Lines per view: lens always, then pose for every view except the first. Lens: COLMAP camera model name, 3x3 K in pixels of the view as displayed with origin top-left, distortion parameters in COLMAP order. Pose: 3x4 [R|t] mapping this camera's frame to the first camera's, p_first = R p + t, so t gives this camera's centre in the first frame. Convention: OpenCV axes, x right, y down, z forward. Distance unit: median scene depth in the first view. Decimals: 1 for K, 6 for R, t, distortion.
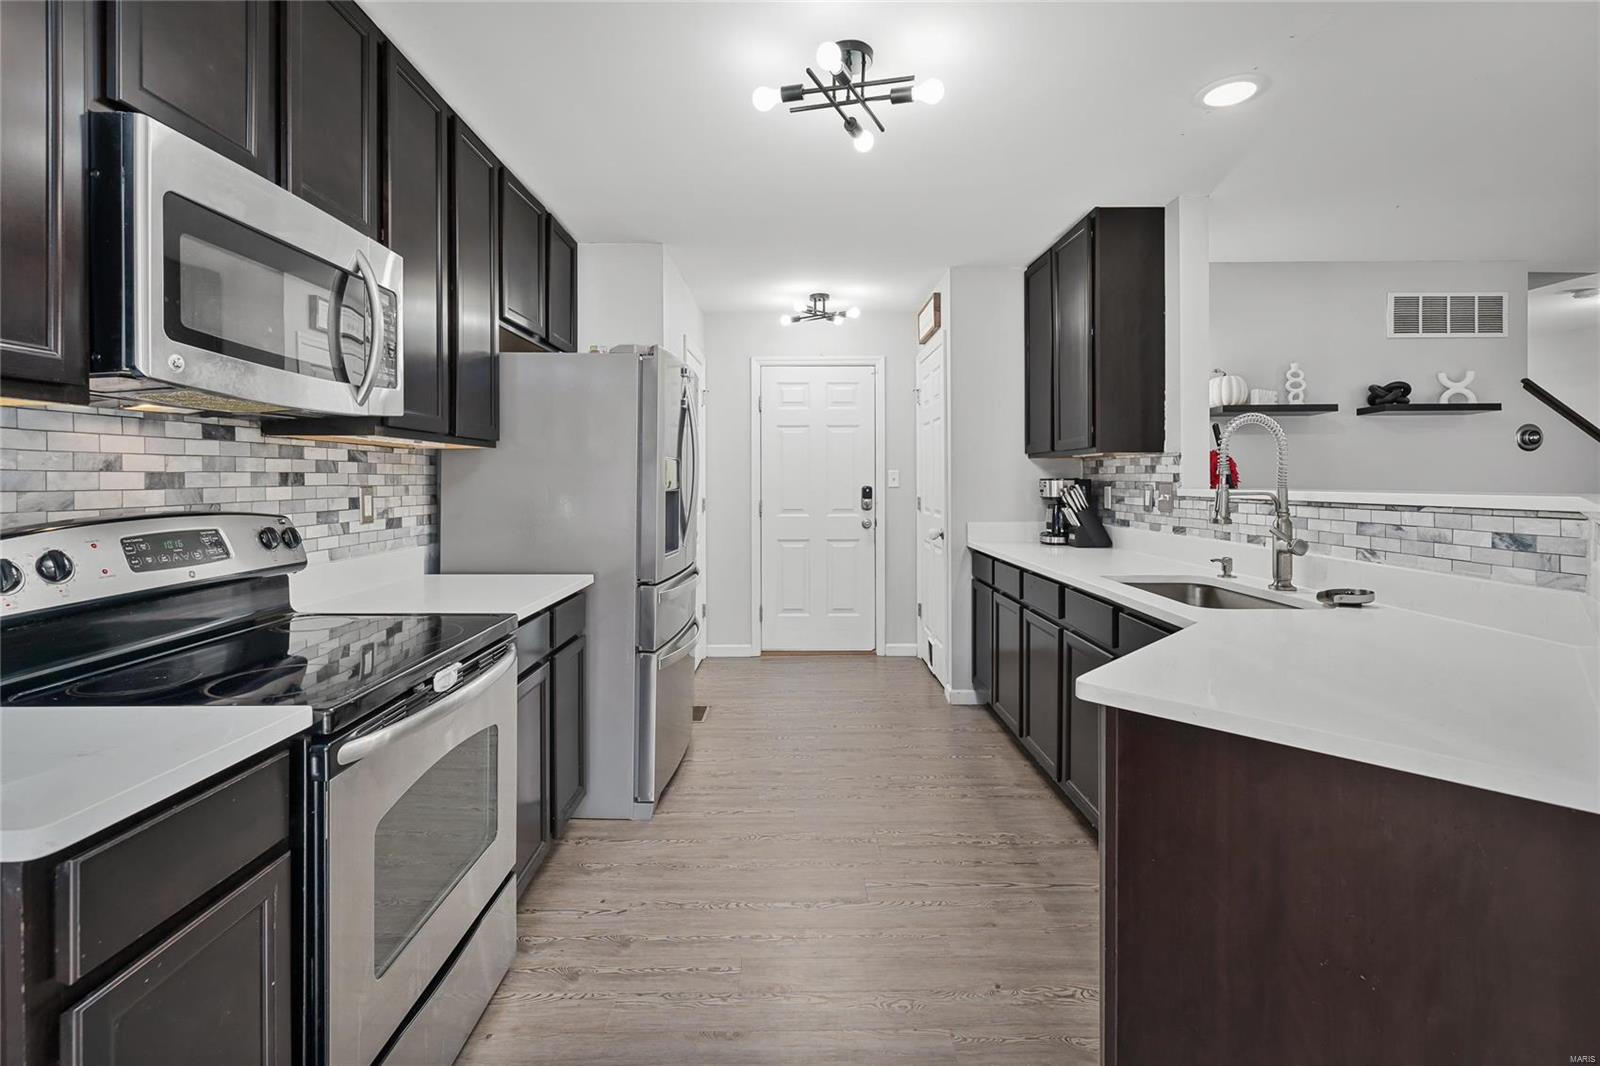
lens RADIAL K [[723.8, 0, 798.4], [0, 723.8, 479.9], [0, 0, 1]] dist [-0.002832, -0.000460]
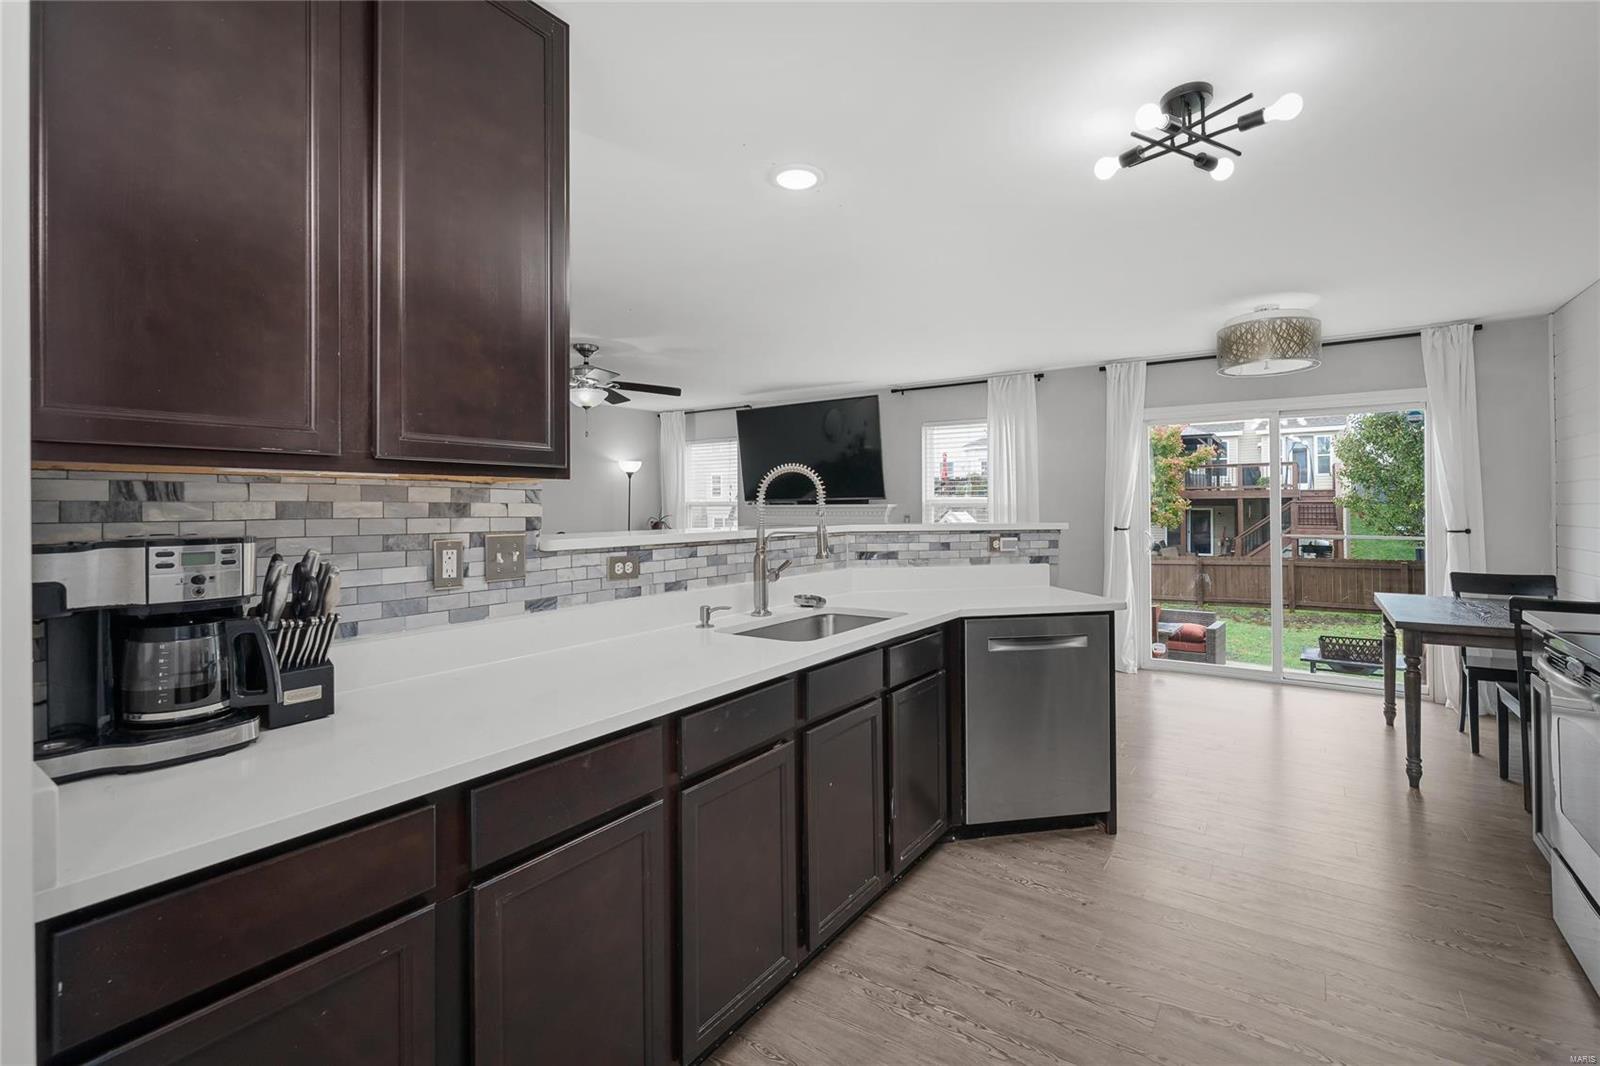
lens RADIAL K [[746.3, 0, 803.0], [0, 746.3, 502.6], [0, 0, 1]] dist [-0.000085, -0.000110]
pose [[-0.823493, 0.013332, 0.567170, -0.092171], [0.011659, 0.999910, -0.006575, -0.028410], [-0.567206, 0.001198, -0.823575, 2.731067]]
